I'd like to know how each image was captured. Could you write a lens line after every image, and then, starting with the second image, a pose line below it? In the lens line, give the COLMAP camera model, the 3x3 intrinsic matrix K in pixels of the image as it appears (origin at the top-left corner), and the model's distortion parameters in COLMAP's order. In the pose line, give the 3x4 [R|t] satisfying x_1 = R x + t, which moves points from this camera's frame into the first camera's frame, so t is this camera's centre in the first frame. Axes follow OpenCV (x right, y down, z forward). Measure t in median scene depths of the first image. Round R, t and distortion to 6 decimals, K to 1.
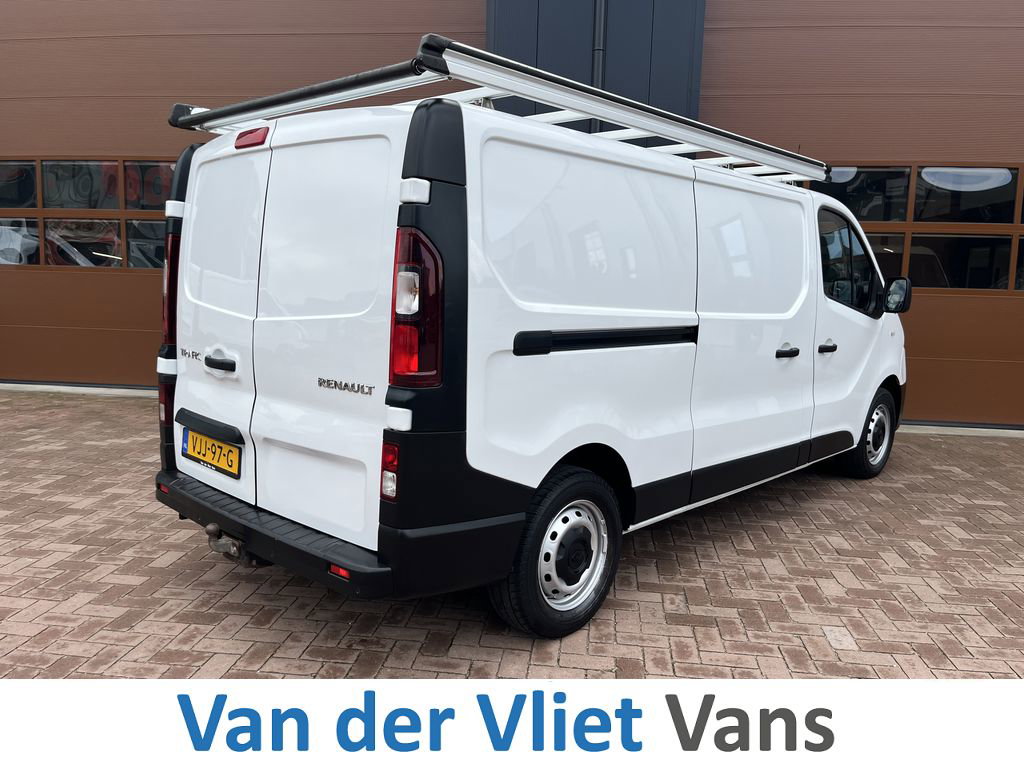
lens RADIAL K [[827.9, 0, 510.0], [0, 827.9, 392.0], [0, 0, 1]] dist [0.066290, -0.107858]
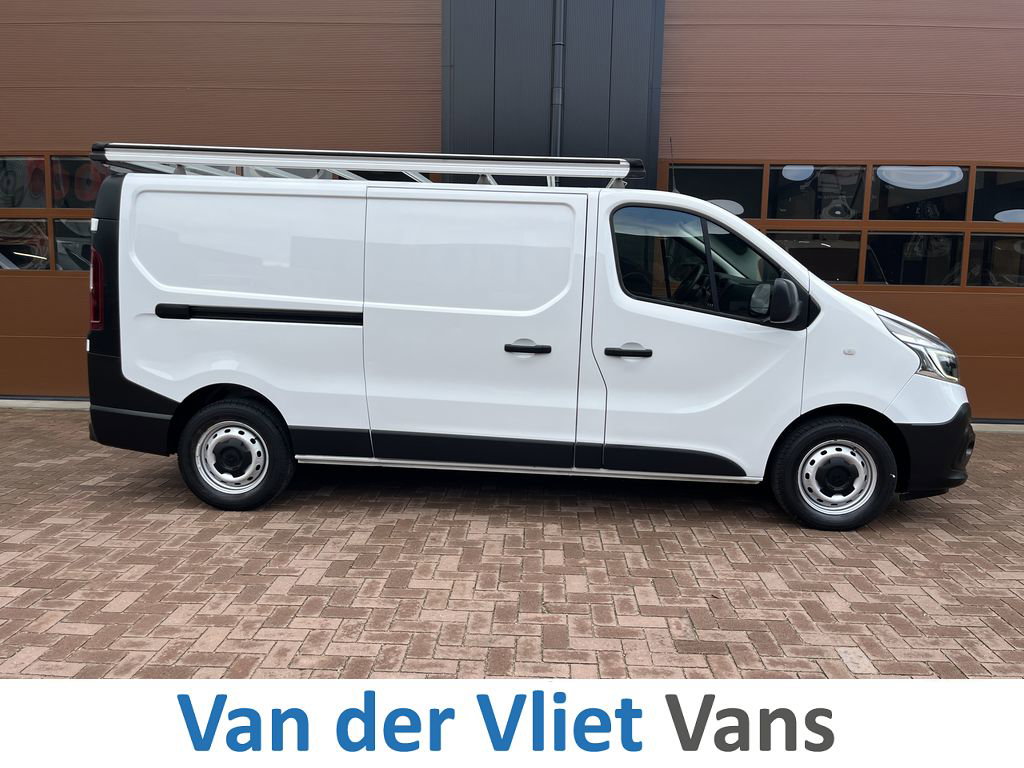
lens RADIAL K [[827.9, 0, 524.0], [0, 827.9, 380.5], [0, 0, 1]] dist [0.066290, -0.107858]
pose [[0.995729, -0.019829, 0.090169, -0.051881], [0.020214, 0.999790, -0.003363, -0.025242], [-0.090084, 0.005172, 0.995921, 0.056492]]
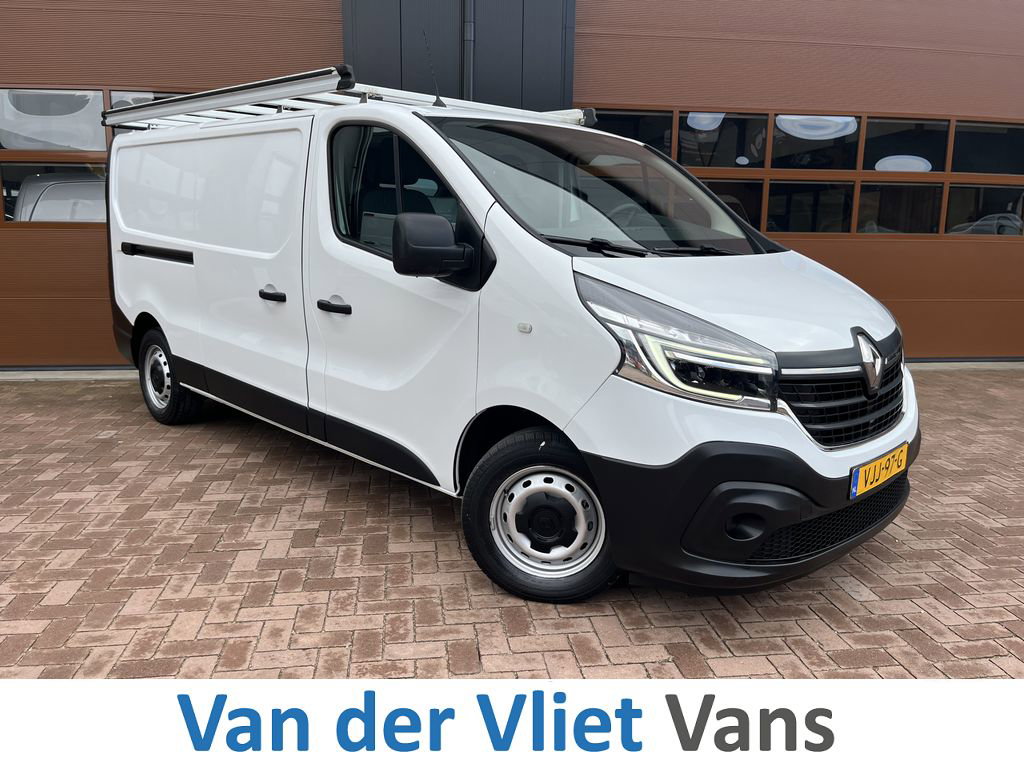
lens RADIAL K [[827.9, 0, 530.0], [0, 827.9, 379.5], [0, 0, 1]] dist [0.066290, -0.107858]
pose [[0.962030, -0.060735, 0.266099, -0.173550], [0.048495, 0.997451, 0.052339, -0.017990], [-0.268600, -0.037447, 0.962524, 0.125716]]
